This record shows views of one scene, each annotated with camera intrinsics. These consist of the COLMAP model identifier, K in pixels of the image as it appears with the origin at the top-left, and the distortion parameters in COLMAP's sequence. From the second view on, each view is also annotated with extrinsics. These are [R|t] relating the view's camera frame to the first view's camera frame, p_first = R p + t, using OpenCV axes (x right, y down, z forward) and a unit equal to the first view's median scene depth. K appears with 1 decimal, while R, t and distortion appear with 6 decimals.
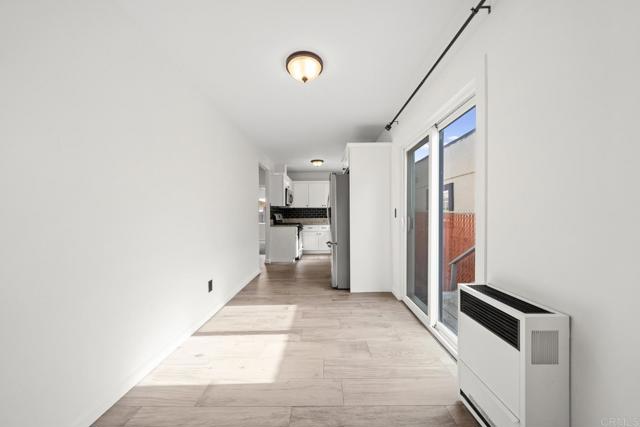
lens RADIAL K [[220.5, 0, 320.4], [0, 220.5, 214.5], [0, 0, 1]] dist [-0.005103, -0.000240]
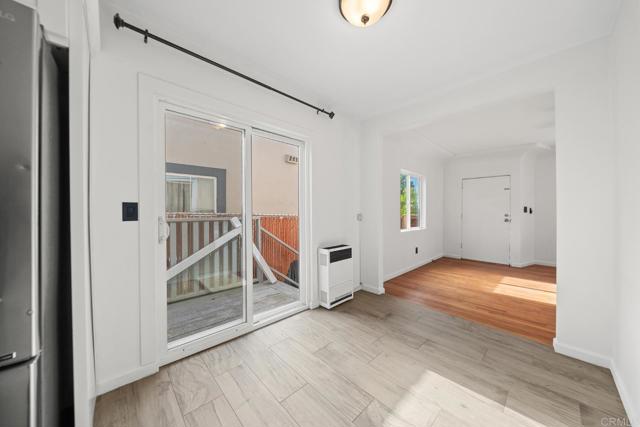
lens RADIAL K [[220.5, 0, 319.8], [0, 220.5, 212.7], [0, 0, 1]] dist [-0.005103, -0.000240]
pose [[-0.696954, 0.005191, 0.717097, -0.464995], [0.005164, 0.999984, -0.002219, -0.005157], [-0.717098, 0.002156, -0.696969, 1.594568]]
